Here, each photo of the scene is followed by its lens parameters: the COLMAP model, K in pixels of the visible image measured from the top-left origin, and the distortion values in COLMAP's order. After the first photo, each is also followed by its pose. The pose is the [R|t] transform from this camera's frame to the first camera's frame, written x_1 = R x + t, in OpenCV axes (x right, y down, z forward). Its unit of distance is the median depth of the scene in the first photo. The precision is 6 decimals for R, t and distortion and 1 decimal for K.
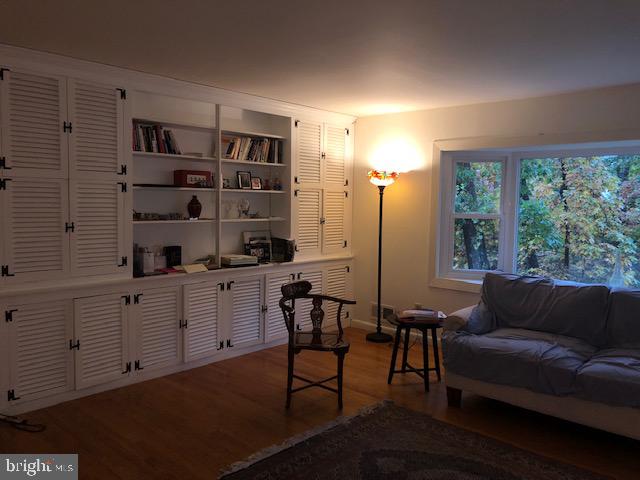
lens RADIAL K [[522.2, 0, 320.0], [0, 522.2, 240.0], [0, 0, 1]] dist [0.010420, 0.006483]
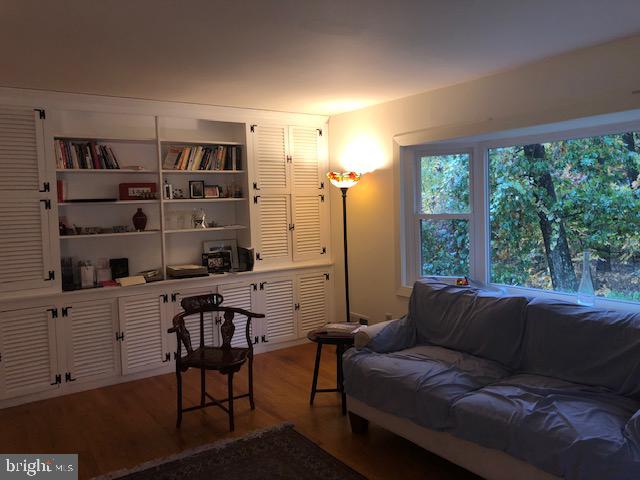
lens RADIAL K [[518.0, 0, 320.0], [0, 518.0, 240.0], [0, 0, 1]] dist [0.002121, 0.003726]
pose [[0.975698, -0.031402, -0.216859, 0.334108], [0.030162, 0.999504, -0.009027, -0.004014], [0.217035, 0.002267, 0.976161, 0.106909]]
